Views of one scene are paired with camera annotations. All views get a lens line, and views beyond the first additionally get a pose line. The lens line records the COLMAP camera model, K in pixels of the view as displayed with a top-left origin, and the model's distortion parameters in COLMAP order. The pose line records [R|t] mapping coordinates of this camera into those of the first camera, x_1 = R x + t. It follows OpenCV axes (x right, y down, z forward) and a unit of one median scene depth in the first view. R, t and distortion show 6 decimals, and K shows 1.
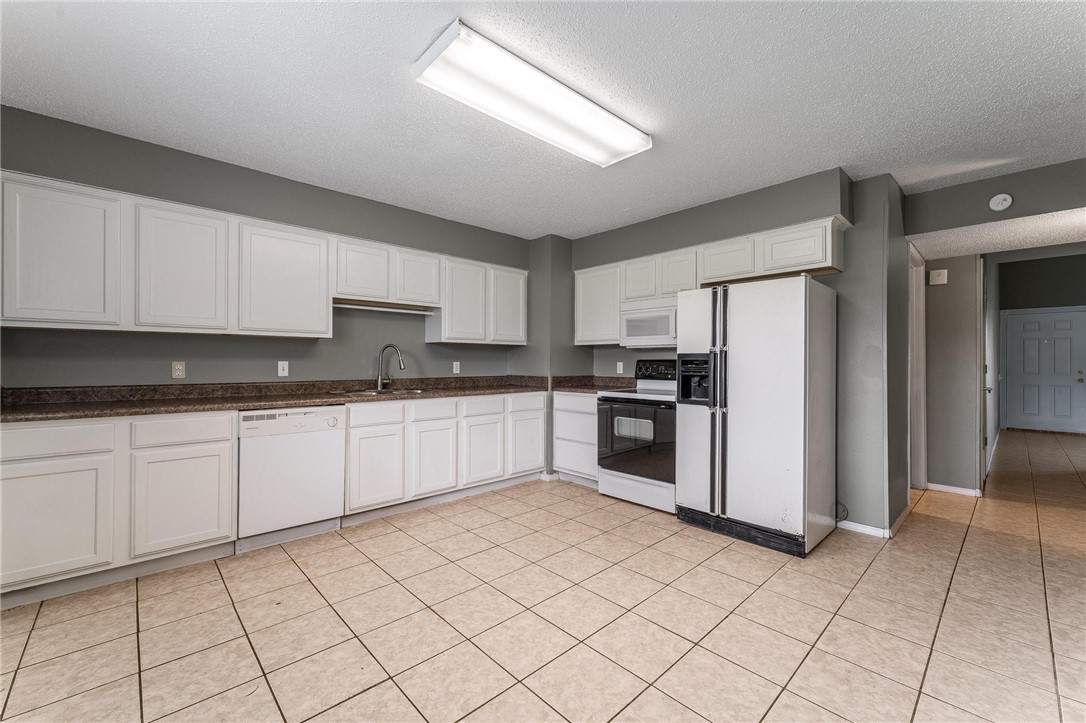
lens RADIAL K [[440.1, 0, 549.4], [0, 440.1, 359.3], [0, 0, 1]] dist [0.000554, -0.000174]
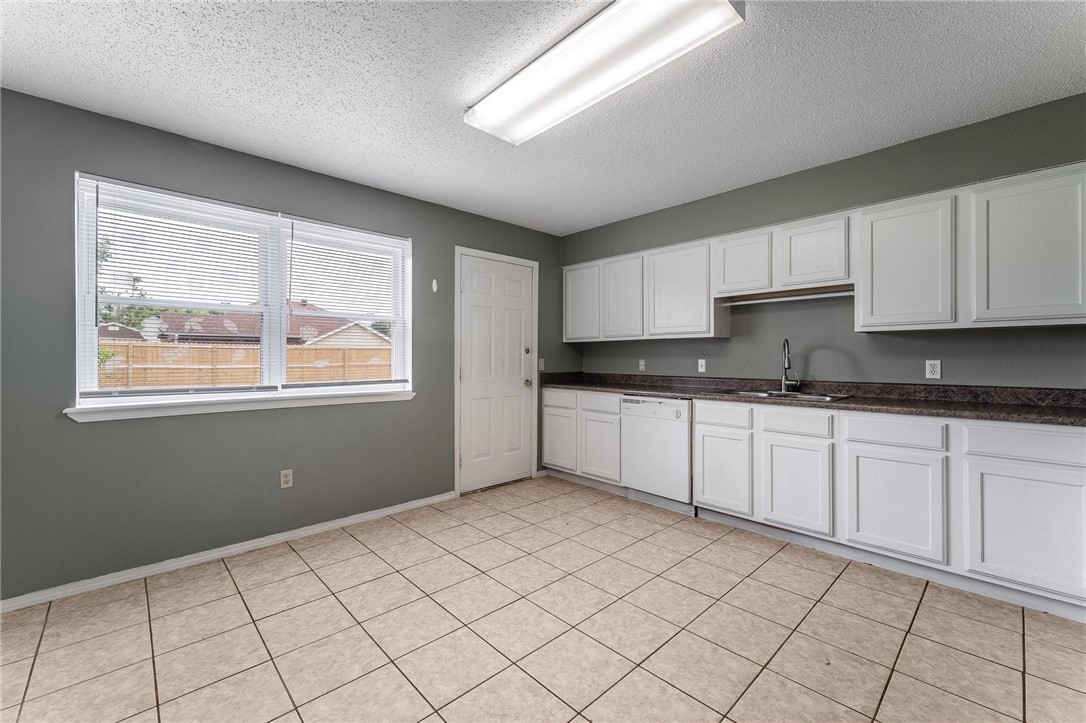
lens RADIAL K [[440.1, 0, 537.6], [0, 440.1, 356.6], [0, 0, 1]] dist [0.000554, -0.000174]
pose [[-0.006853, -0.005896, -0.999959, 0.615038], [0.005585, 0.999967, -0.005934, 0.002441], [0.999961, -0.005625, -0.006820, 0.652181]]
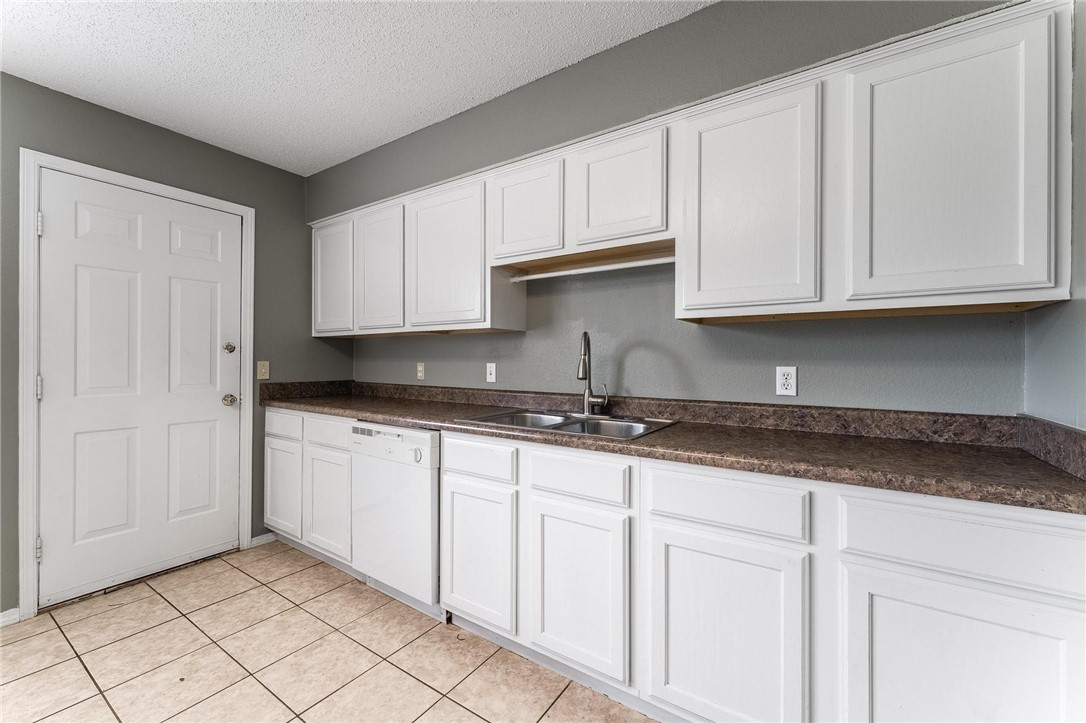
lens RADIAL K [[440.1, 0, 533.3], [0, 440.1, 359.7], [0, 0, 1]] dist [0.000554, -0.000174]
pose [[0.210952, -0.004614, -0.977485, 0.187601], [0.000465, 0.999989, -0.004620, 0.002721], [0.977496, 0.000520, 0.210952, 1.022985]]
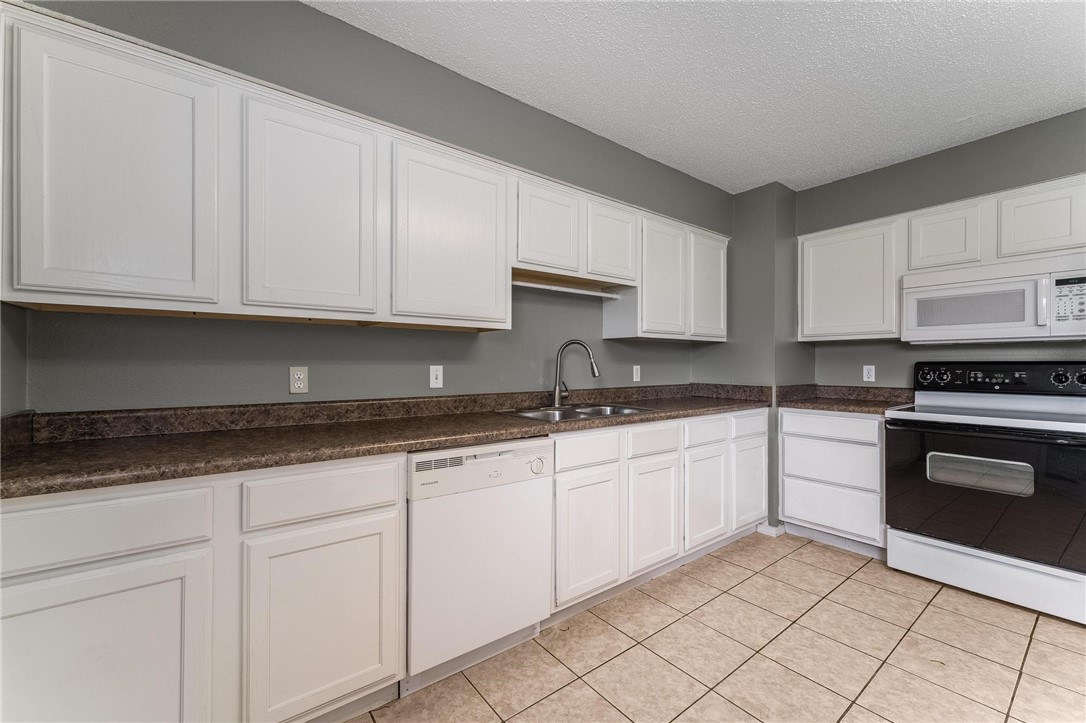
lens RADIAL K [[440.1, 0, 553.2], [0, 440.1, 362.7], [0, 0, 1]] dist [0.000554, -0.000174]
pose [[0.995360, -0.002400, -0.096191, -0.408596], [0.002620, 0.999994, 0.002159, -0.000905], [0.096185, -0.002401, 0.995361, 0.396070]]
